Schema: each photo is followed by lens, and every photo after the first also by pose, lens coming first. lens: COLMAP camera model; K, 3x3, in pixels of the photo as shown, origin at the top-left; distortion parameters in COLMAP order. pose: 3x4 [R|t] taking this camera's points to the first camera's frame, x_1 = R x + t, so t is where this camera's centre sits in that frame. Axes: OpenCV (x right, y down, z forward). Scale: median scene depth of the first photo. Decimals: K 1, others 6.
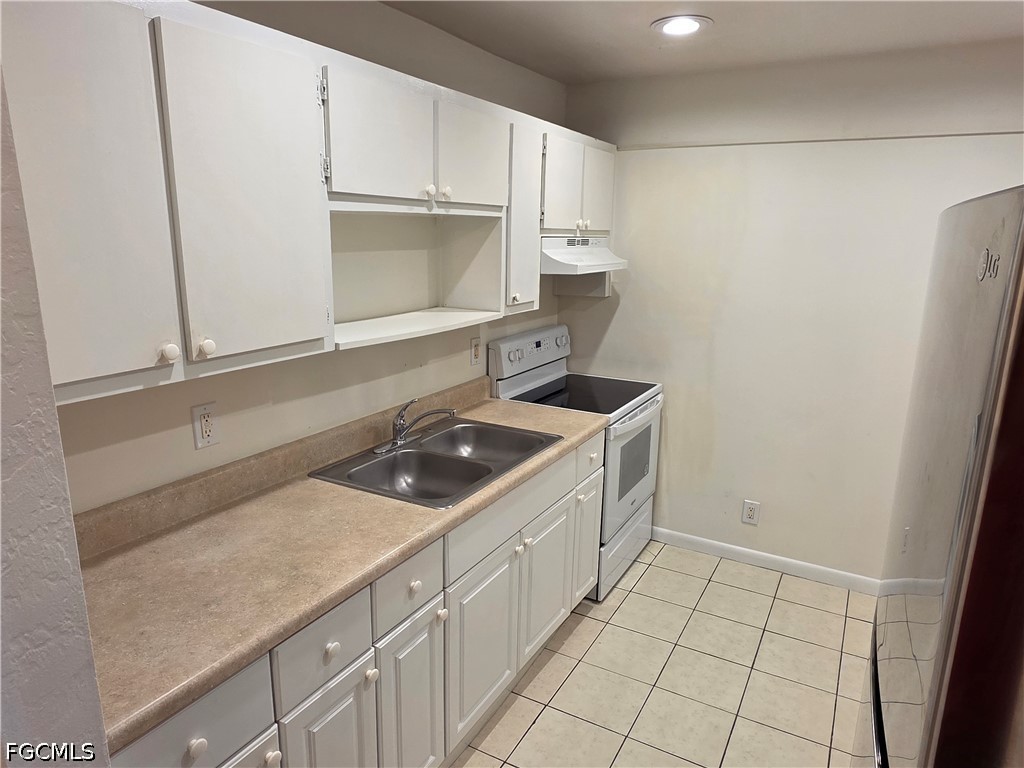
lens RADIAL K [[665.4, 0, 508.2], [0, 665.4, 396.4], [0, 0, 1]] dist [0.003160, -0.002714]
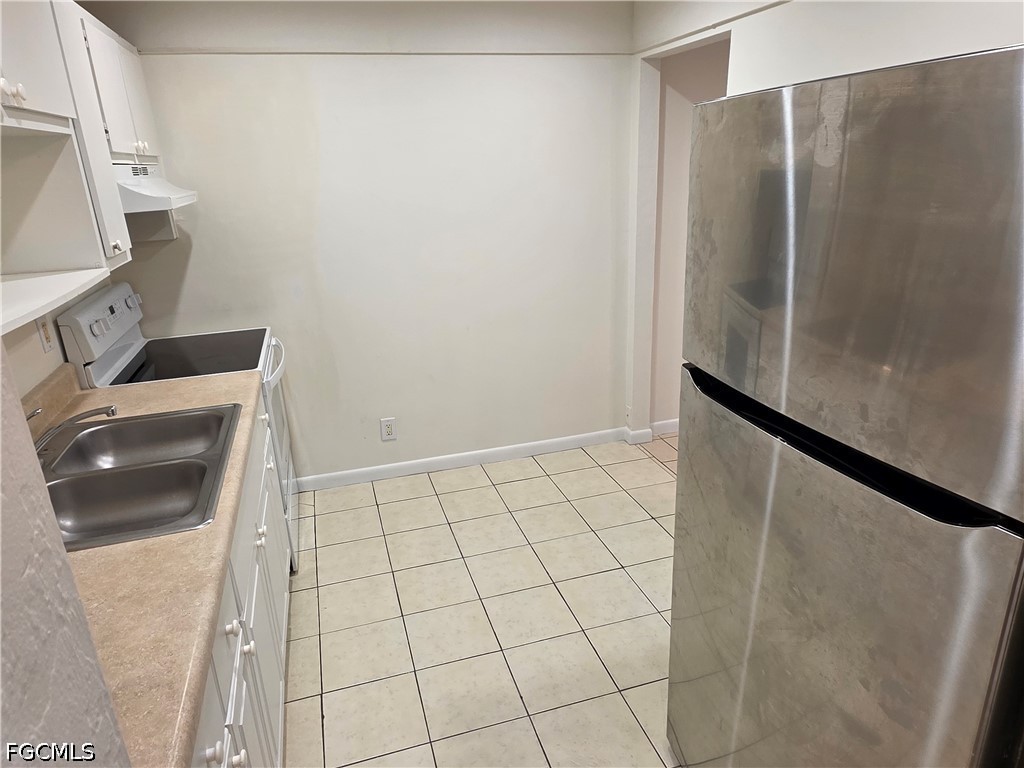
lens RADIAL K [[663.6, 0, 515.5], [0, 663.6, 395.0], [0, 0, 1]] dist [0.003944, -0.000193]
pose [[0.689497, -0.282777, 0.666807, -0.206026], [0.222979, 0.958797, 0.176037, -0.017052], [-0.689111, 0.027307, 0.724141, 0.136817]]
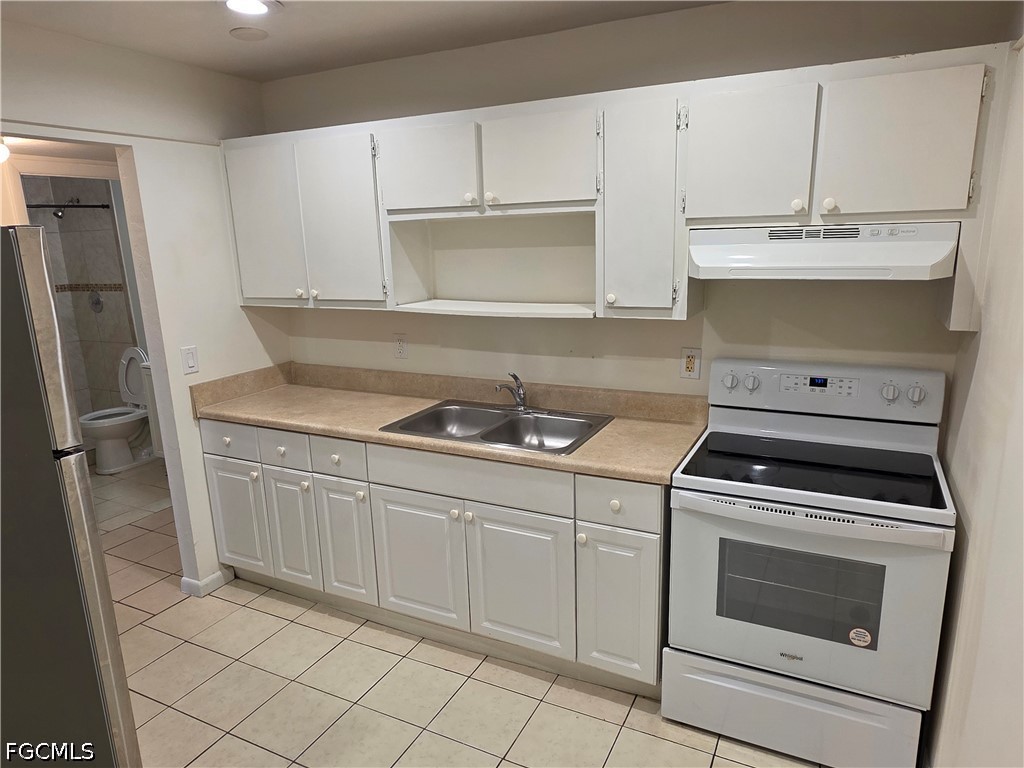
lens RADIAL K [[665.4, 0, 508.2], [0, 665.4, 396.4], [0, 0, 1]] dist [0.003160, -0.002714]
pose [[0.036453, 0.219692, -0.974888, 0.833401], [-0.212840, 0.954861, 0.207221, -0.163227], [0.976407, 0.199941, 0.081567, 0.743200]]
